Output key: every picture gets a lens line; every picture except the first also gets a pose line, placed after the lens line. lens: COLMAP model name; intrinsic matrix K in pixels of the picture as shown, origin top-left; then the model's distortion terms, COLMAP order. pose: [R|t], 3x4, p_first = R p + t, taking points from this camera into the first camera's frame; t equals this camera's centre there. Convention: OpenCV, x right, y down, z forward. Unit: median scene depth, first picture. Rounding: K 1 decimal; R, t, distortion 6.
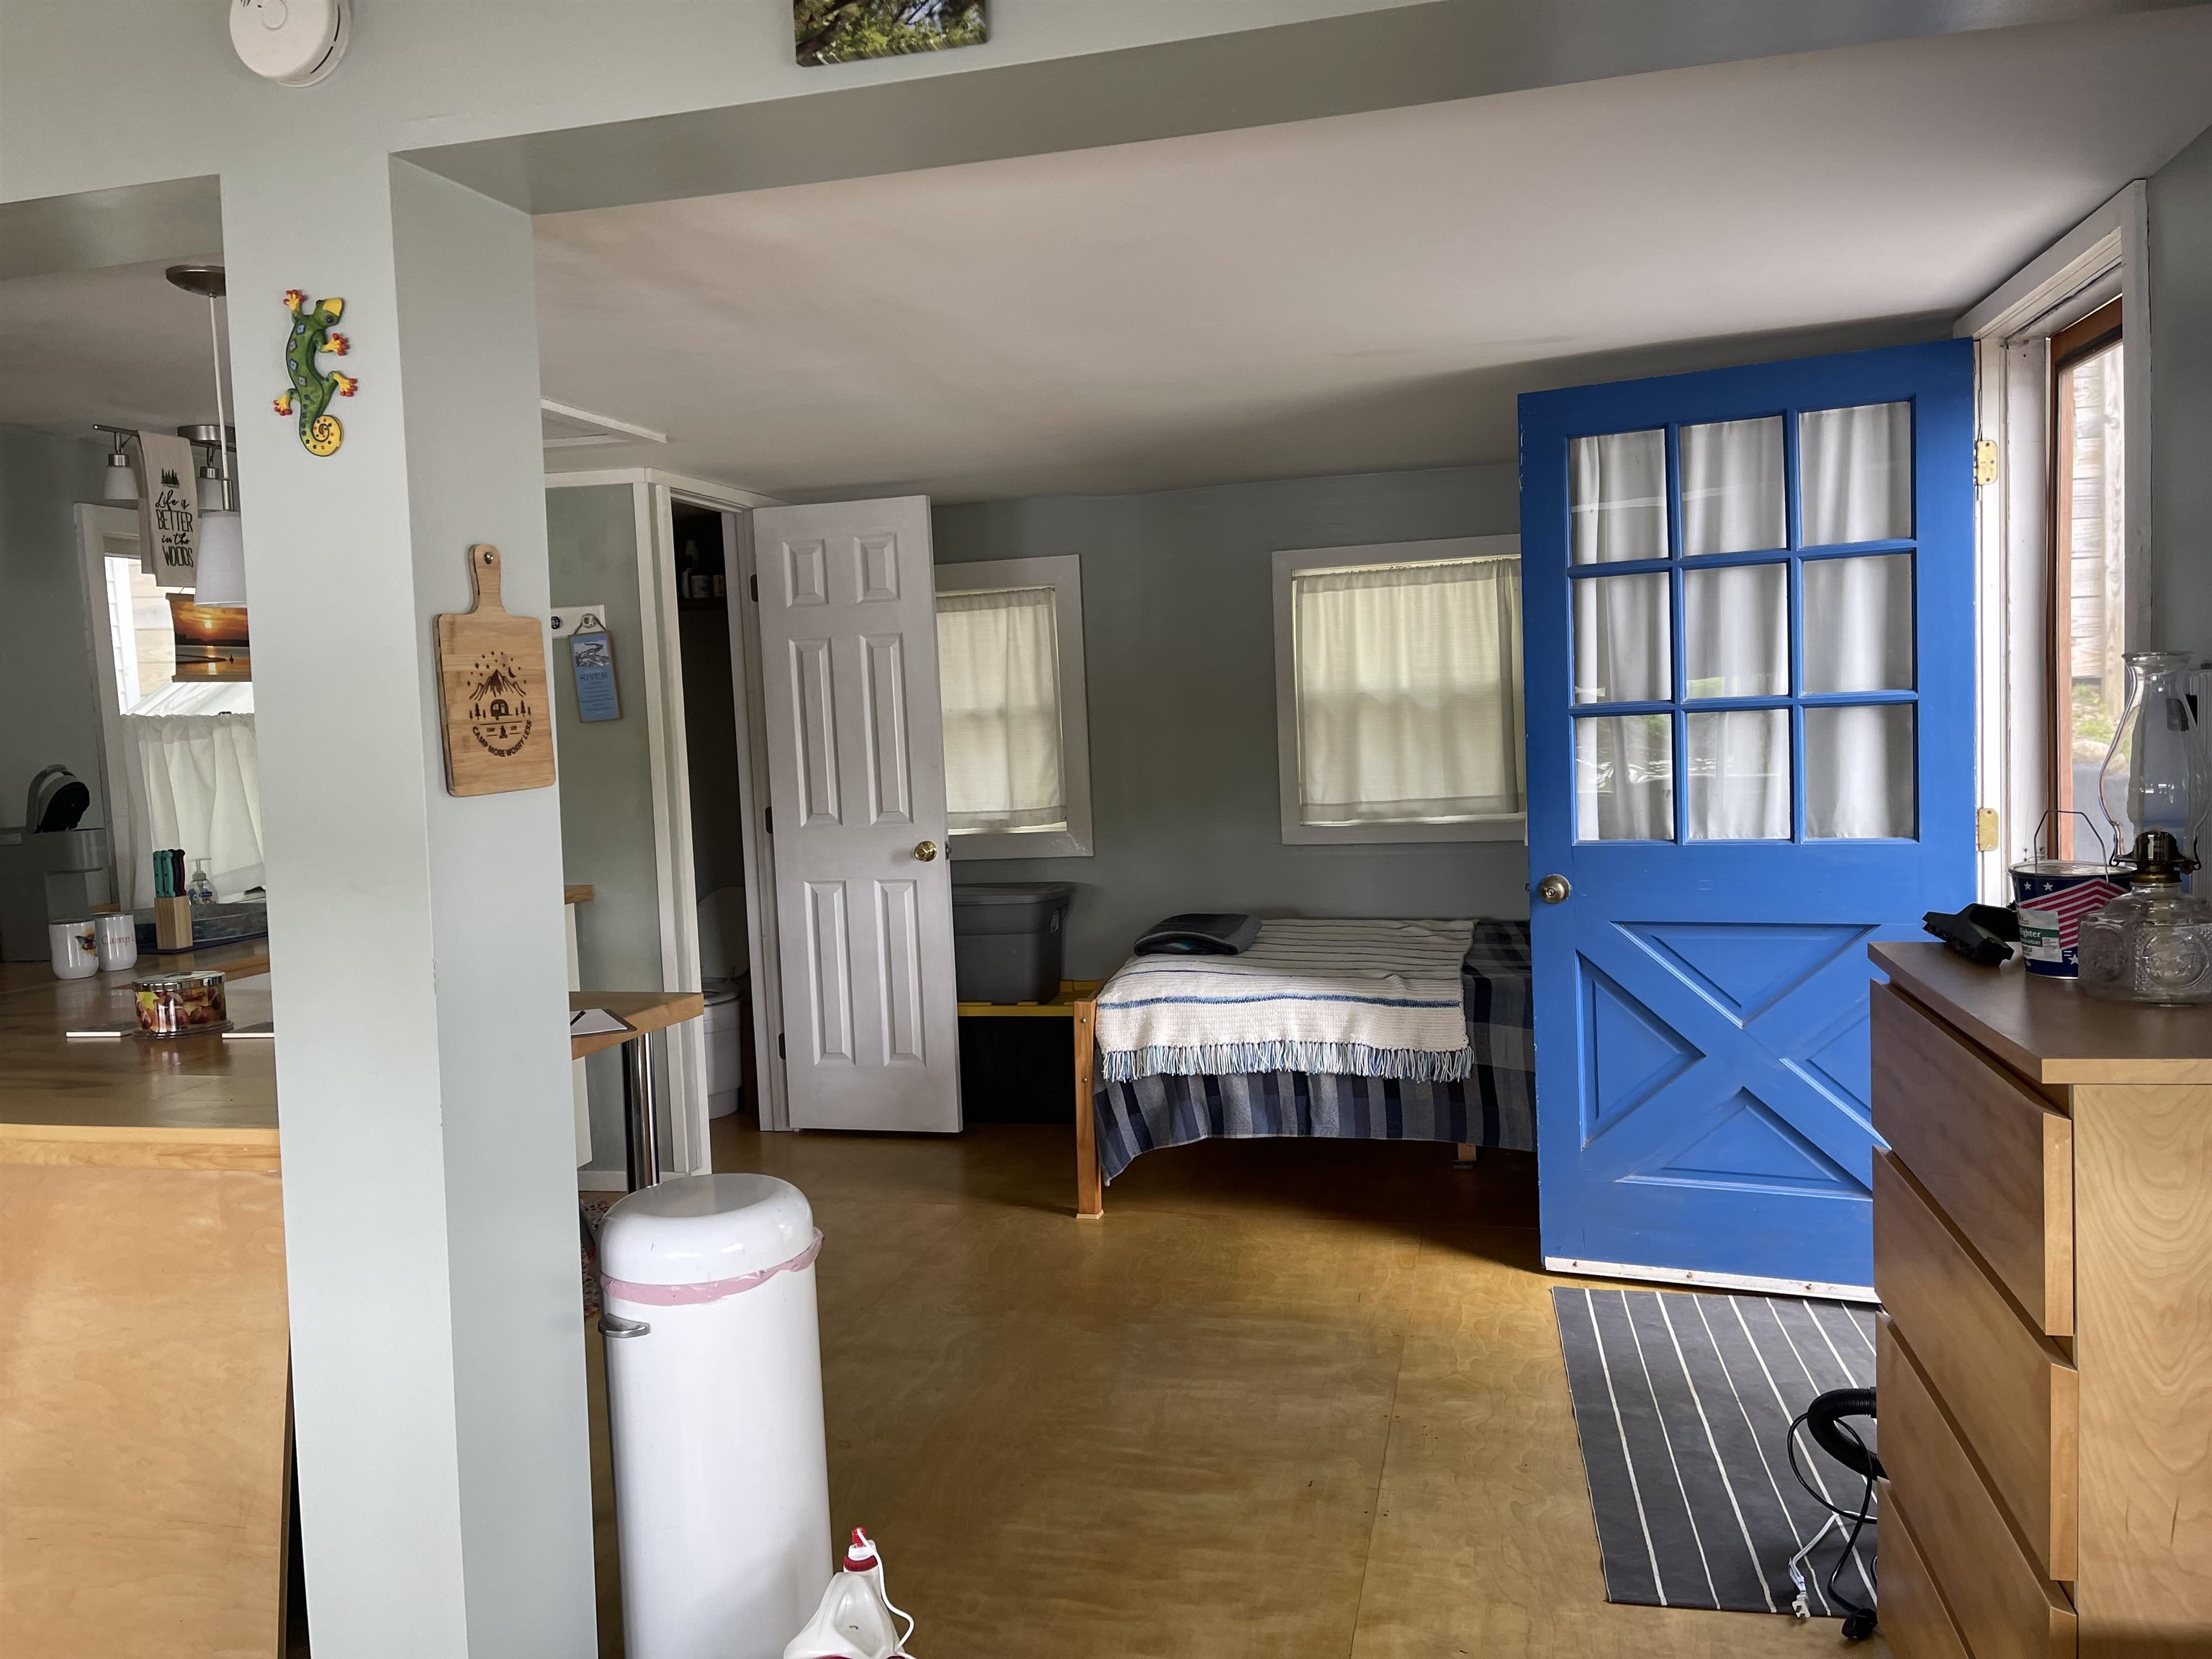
lens RADIAL K [[1681.3, 0, 1105.5], [0, 1681.3, 834.0], [0, 0, 1]] dist [0.052914, -0.053940]
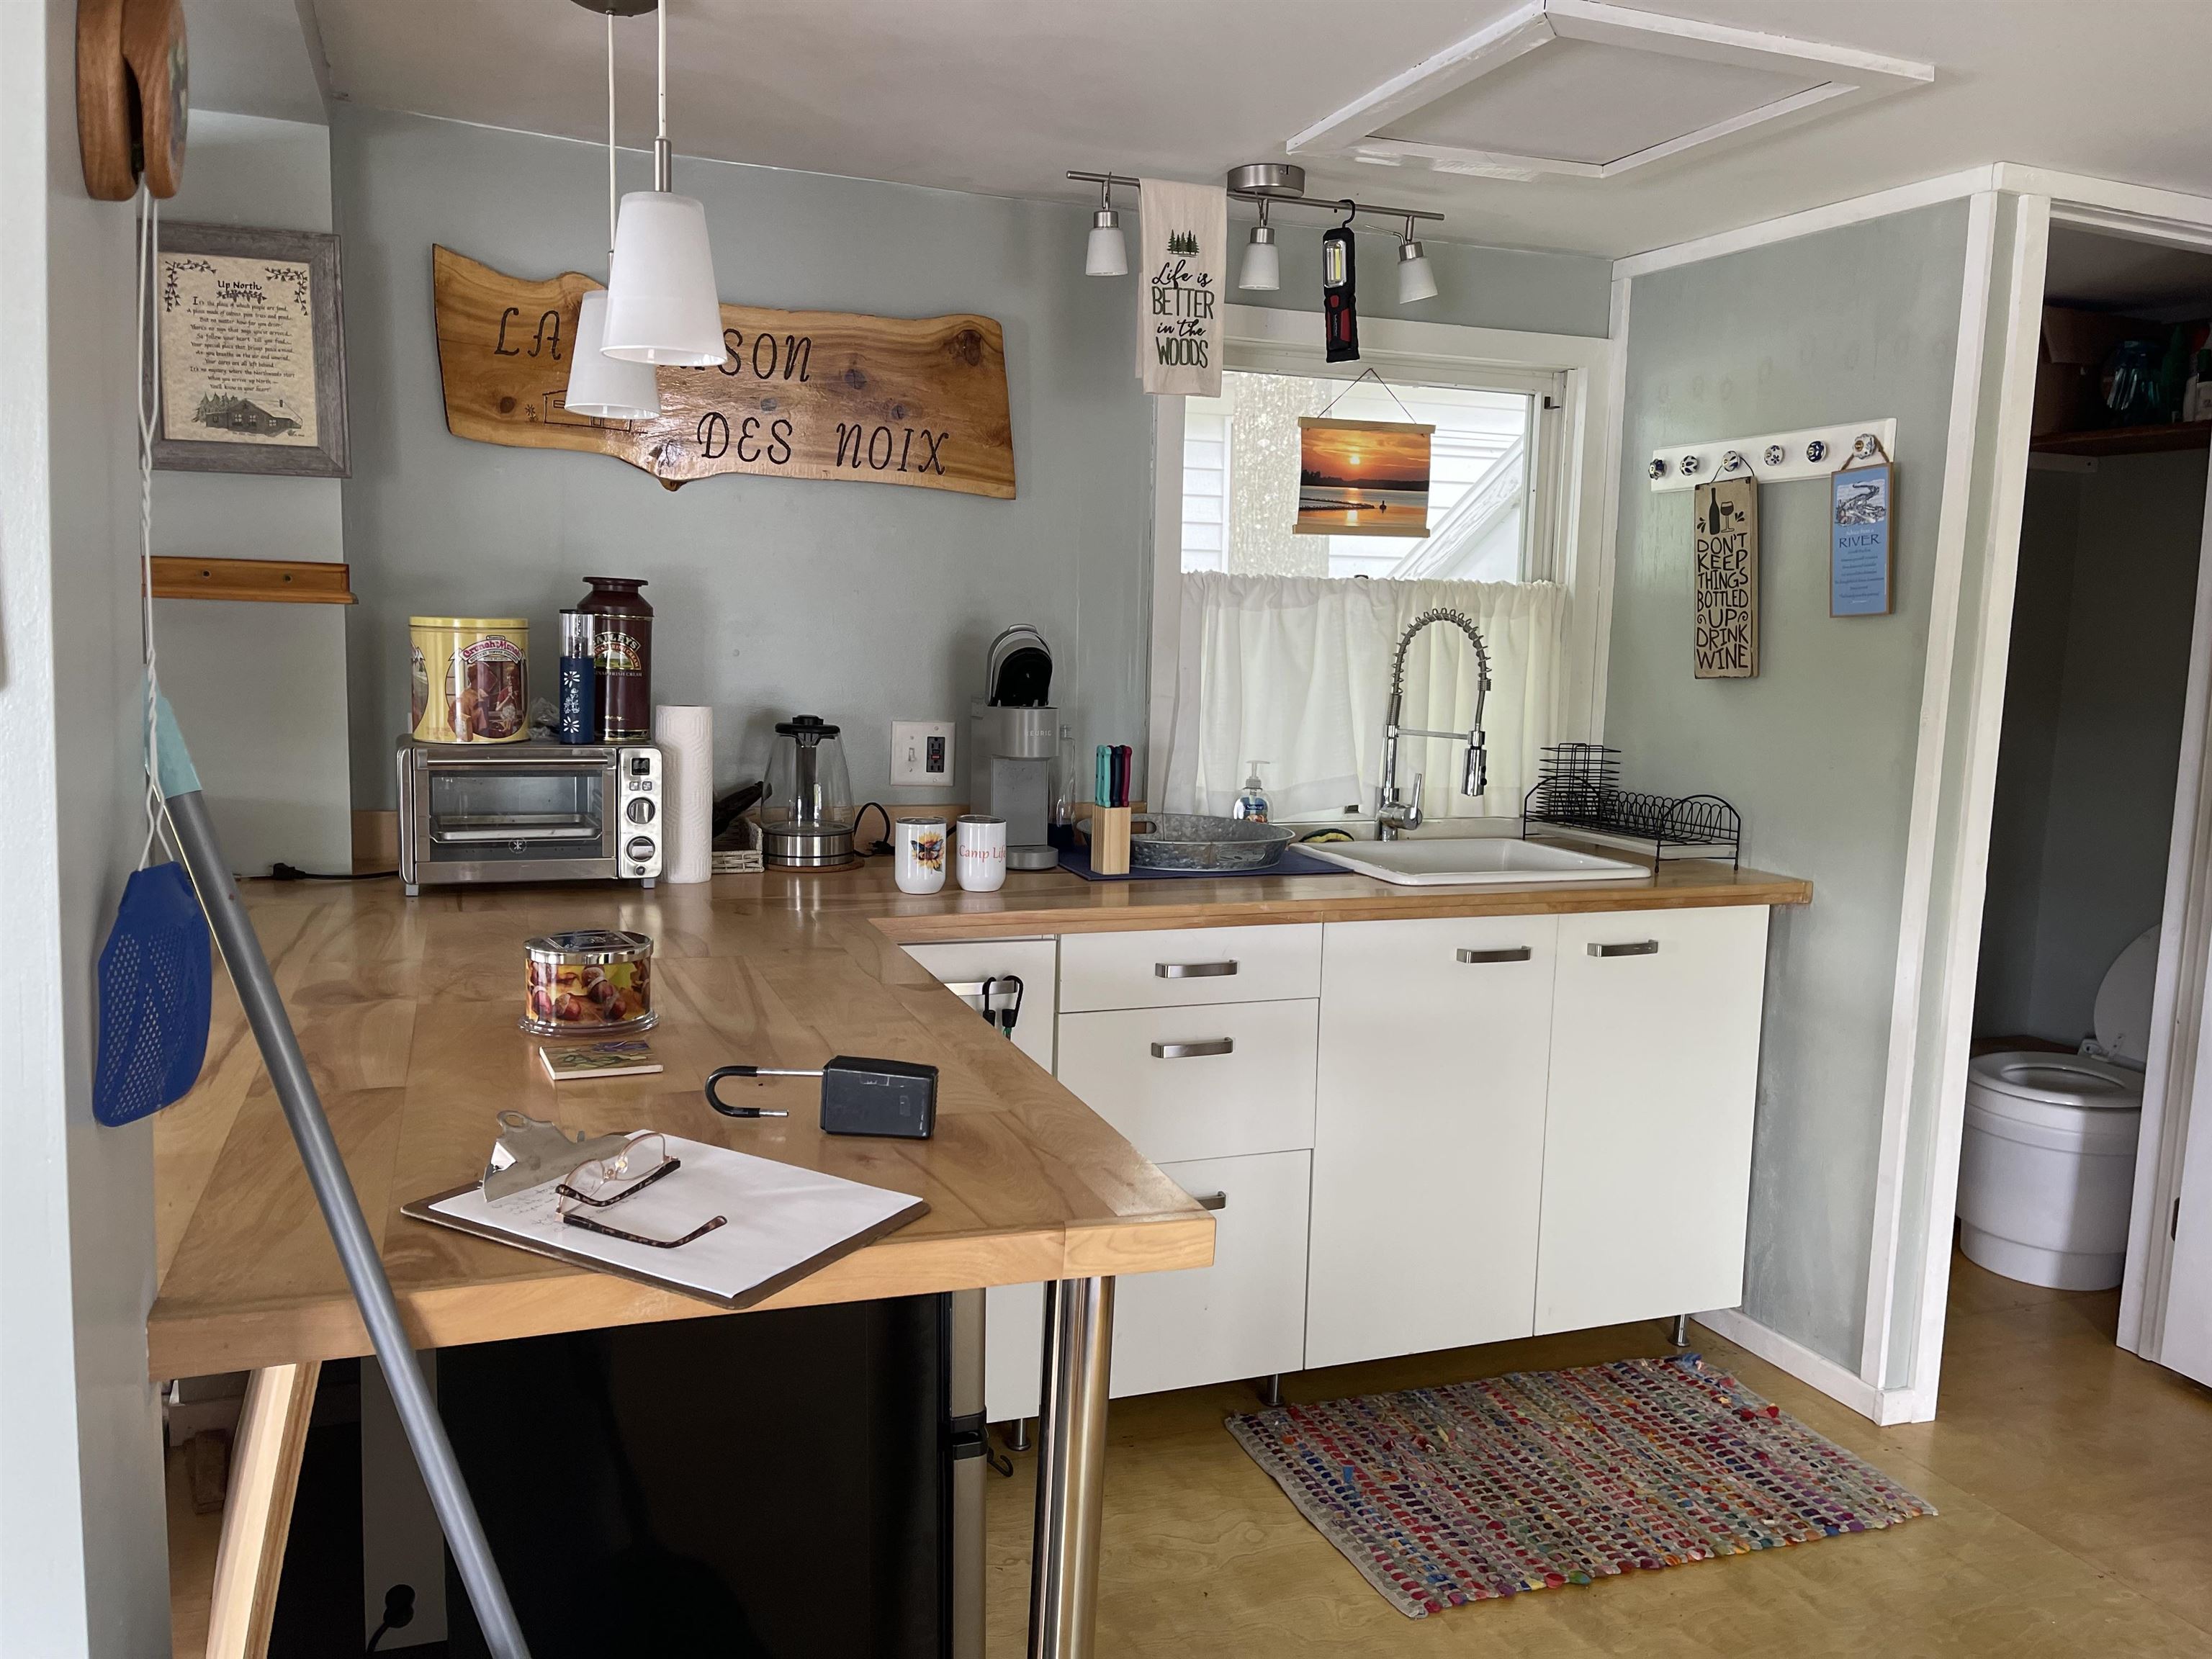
lens RADIAL K [[1681.3, 0, 1103.6], [0, 1681.3, 822.9], [0, 0, 1]] dist [0.052914, -0.053940]
pose [[0.568562, 0.157332, -0.807455, 0.051918], [-0.114580, 0.987119, 0.111658, -0.033752], [0.814622, 0.029034, 0.579265, 0.475995]]
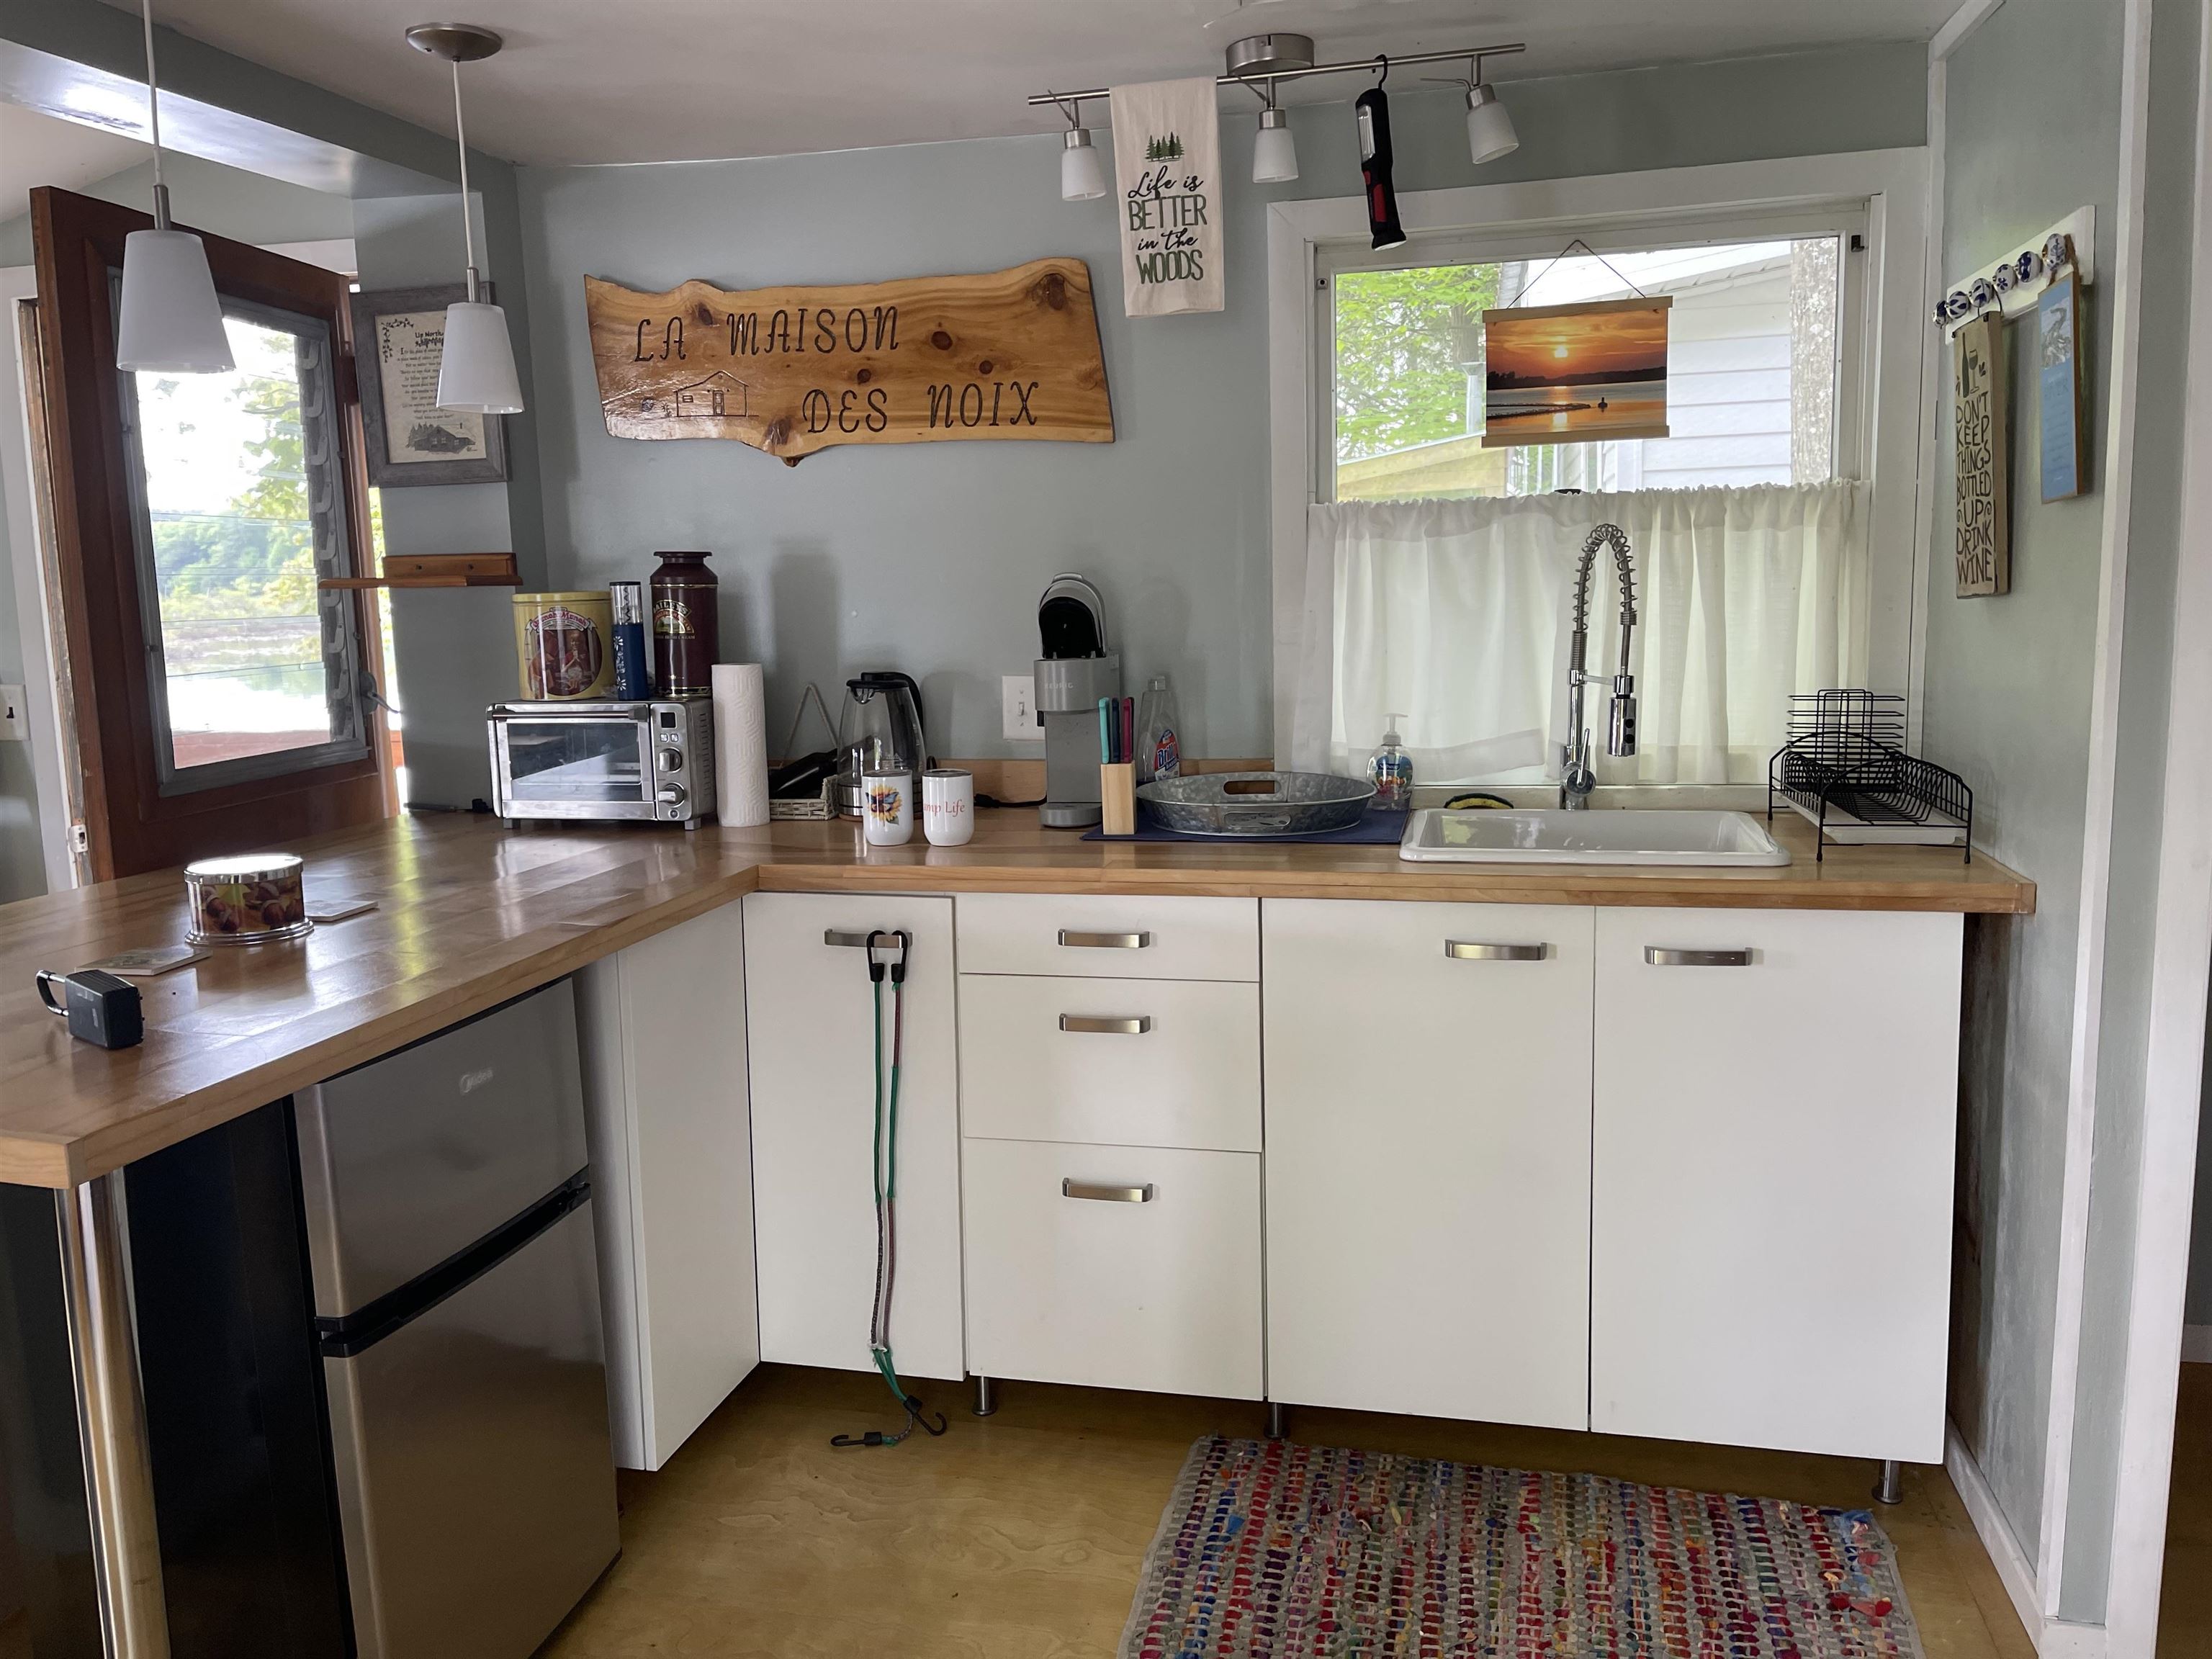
lens RADIAL K [[1681.3, 0, 1114.7], [0, 1681.3, 796.9], [0, 0, 1]] dist [0.052914, -0.053940]
pose [[0.011534, 0.174182, -0.984646, 0.132190], [-0.049845, 0.983587, 0.173411, -0.061307], [0.998690, 0.047079, 0.020027, 0.839055]]
